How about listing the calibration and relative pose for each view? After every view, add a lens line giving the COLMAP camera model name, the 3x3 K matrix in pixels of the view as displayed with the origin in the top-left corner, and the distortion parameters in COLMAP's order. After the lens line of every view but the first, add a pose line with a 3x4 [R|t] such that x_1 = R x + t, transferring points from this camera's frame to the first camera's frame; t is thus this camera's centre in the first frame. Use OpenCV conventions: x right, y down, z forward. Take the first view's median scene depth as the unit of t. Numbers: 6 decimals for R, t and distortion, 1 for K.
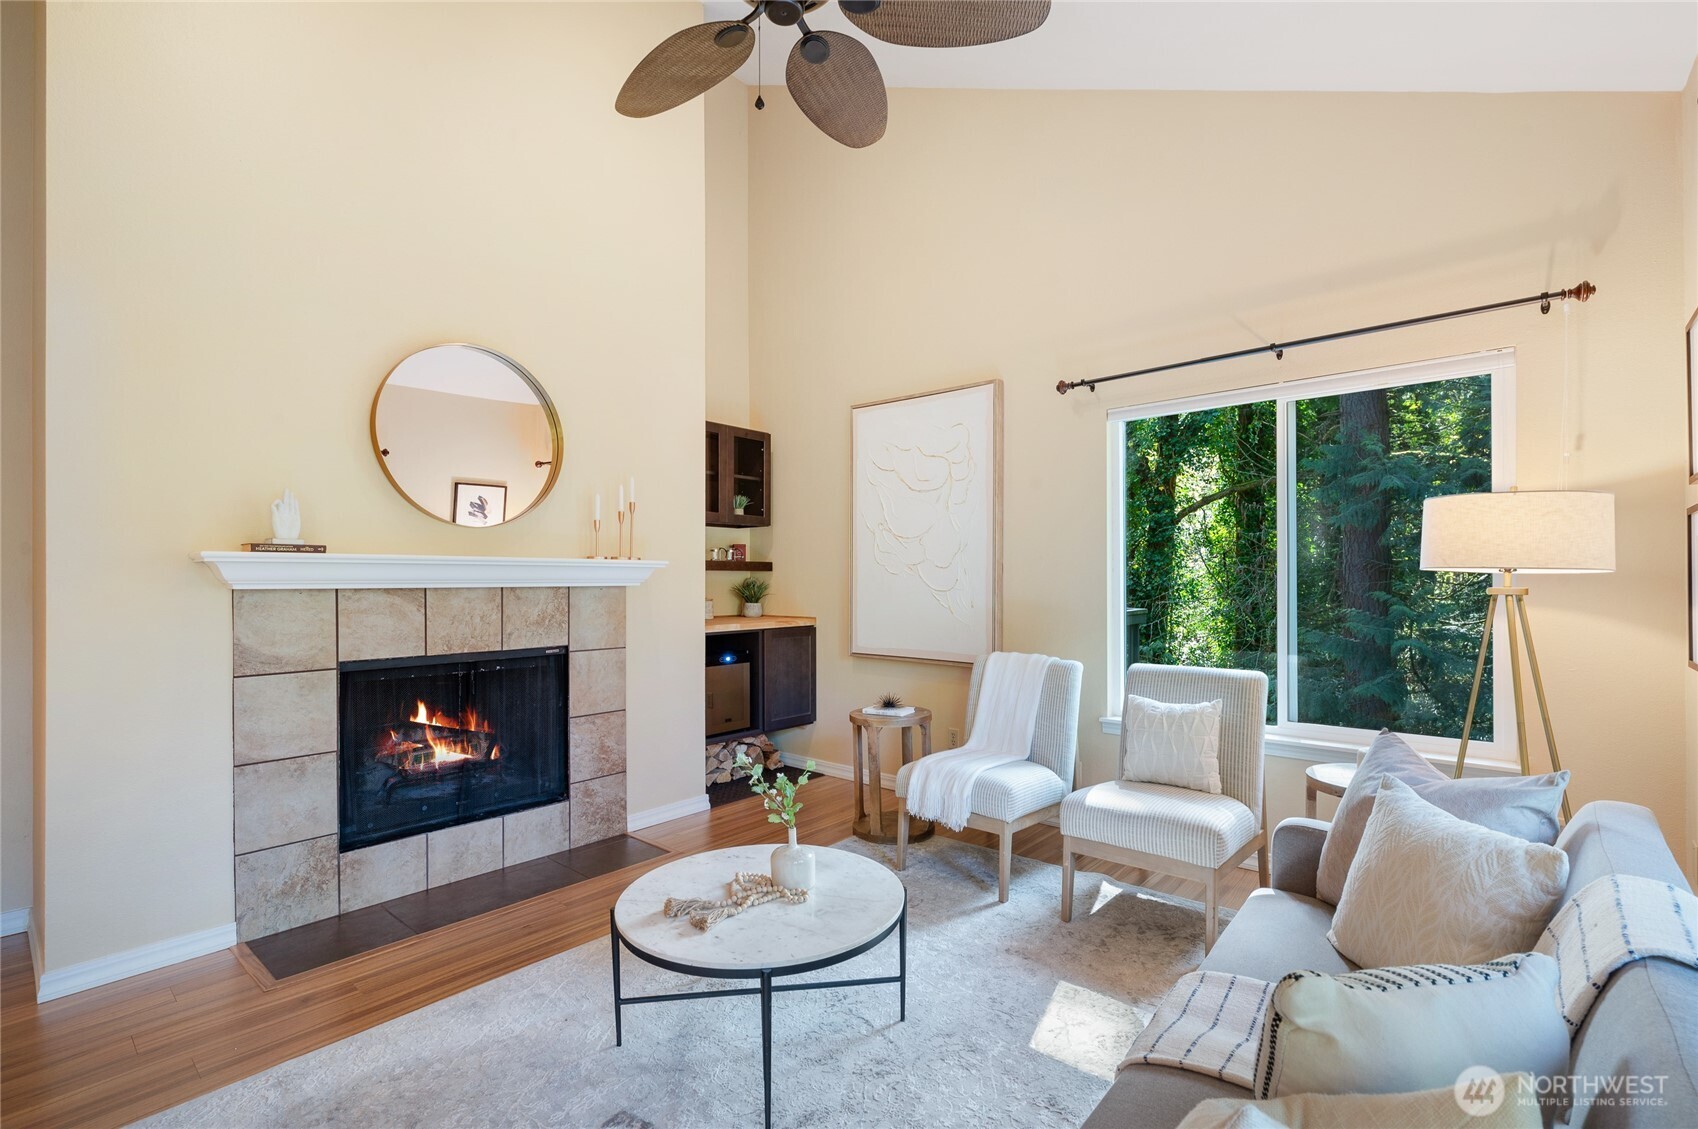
lens RADIAL K [[768.4, 0, 855.7], [0, 768.4, 576.6], [0, 0, 1]] dist [0.002166, 0.000420]
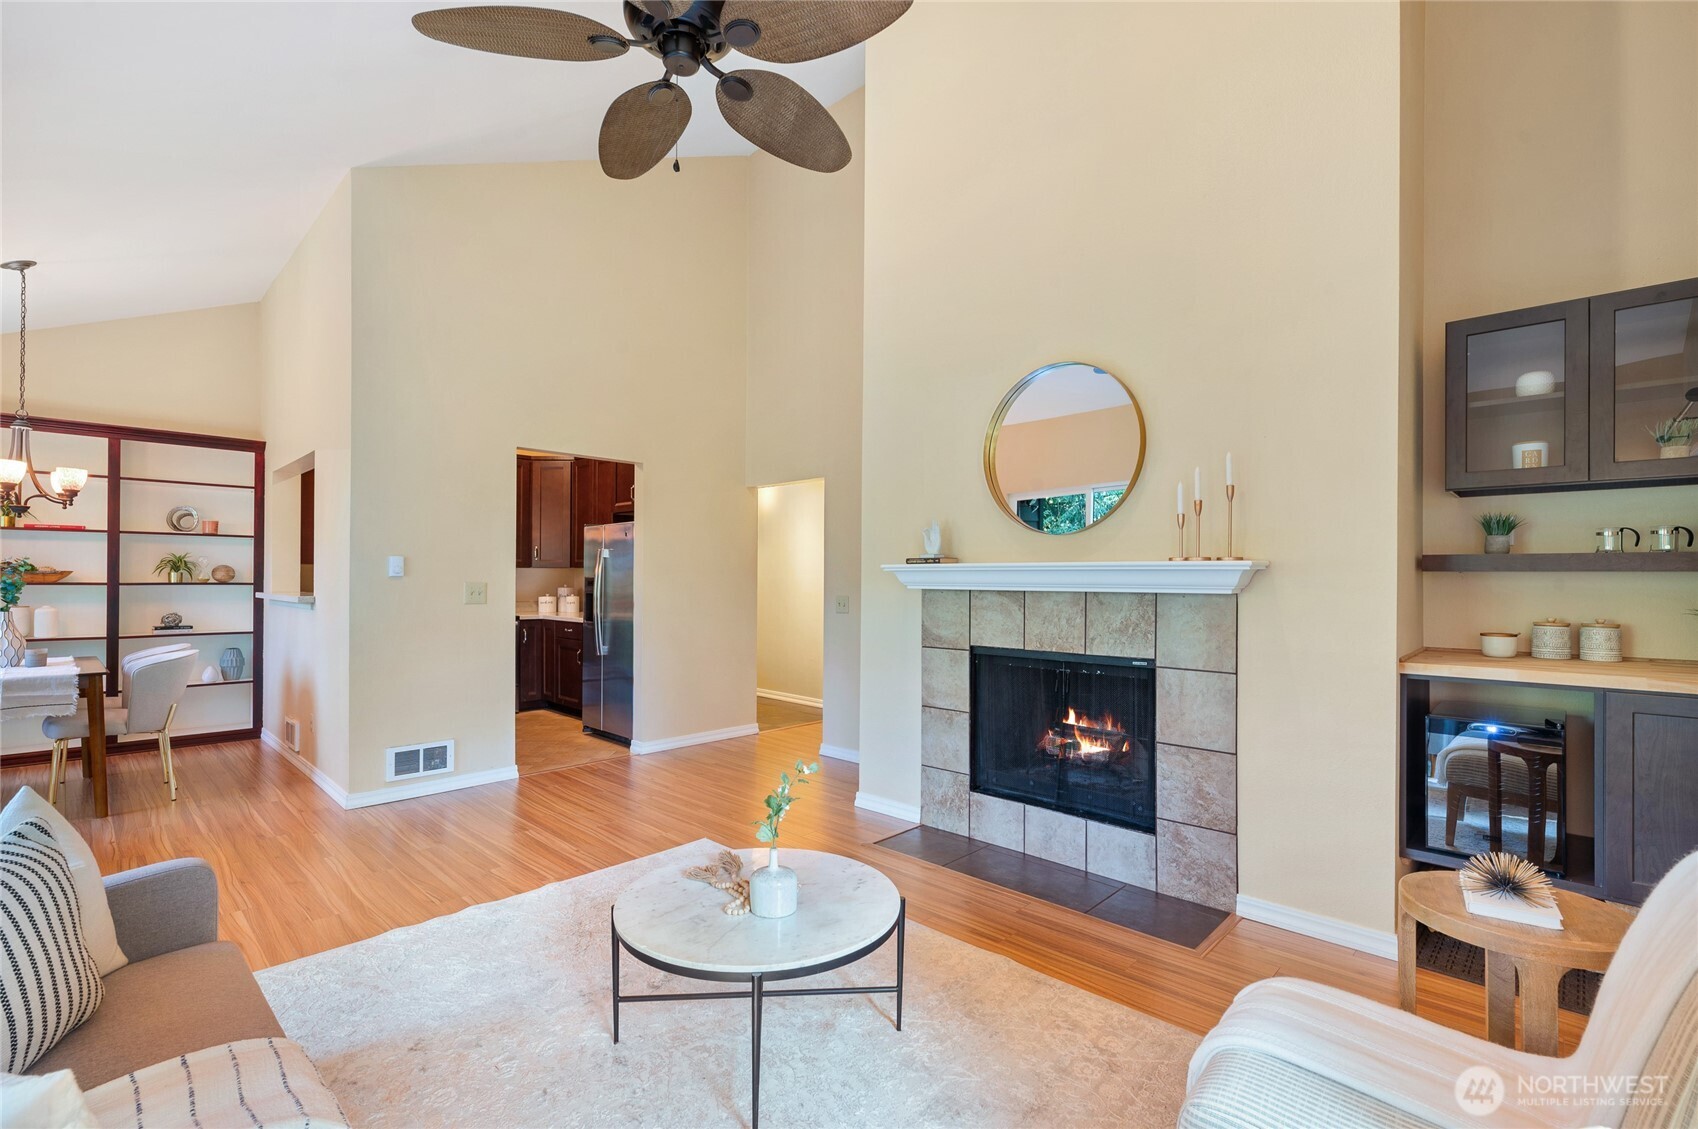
lens RADIAL K [[768.4, 0, 858.1], [0, 768.4, 573.0], [0, 0, 1]] dist [0.002166, 0.000420]
pose [[-0.051353, -0.007030, -0.998656, 0.561358], [-0.003286, 0.999971, -0.006870, -0.002989], [0.998675, 0.002929, -0.051375, 0.751219]]
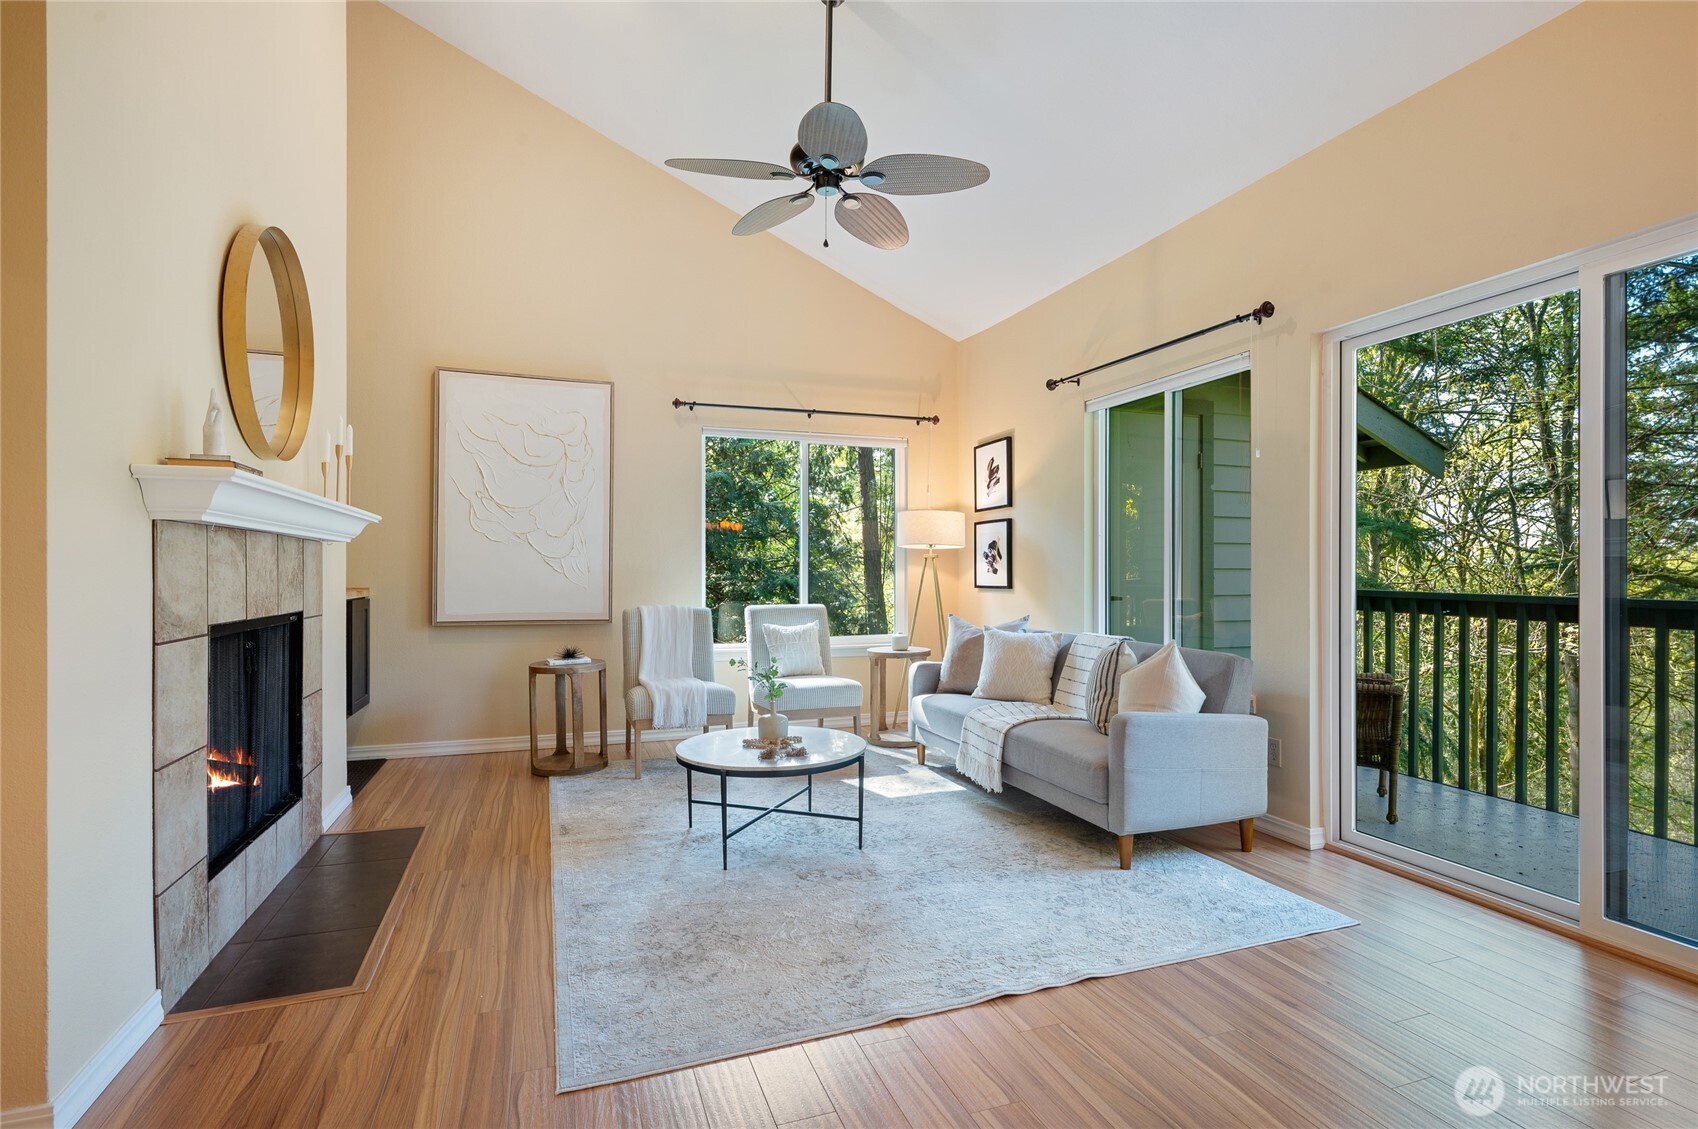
lens RADIAL K [[817.4, 0, 849.0], [0, 817.4, 570.0], [0, 0, 1]] dist [-0.000138, -0.000064]
pose [[0.493010, 0.005663, 0.870005, -0.906405], [-0.006793, 0.999973, -0.002660, 0.046493], [-0.869997, -0.004599, 0.493036, 0.055742]]
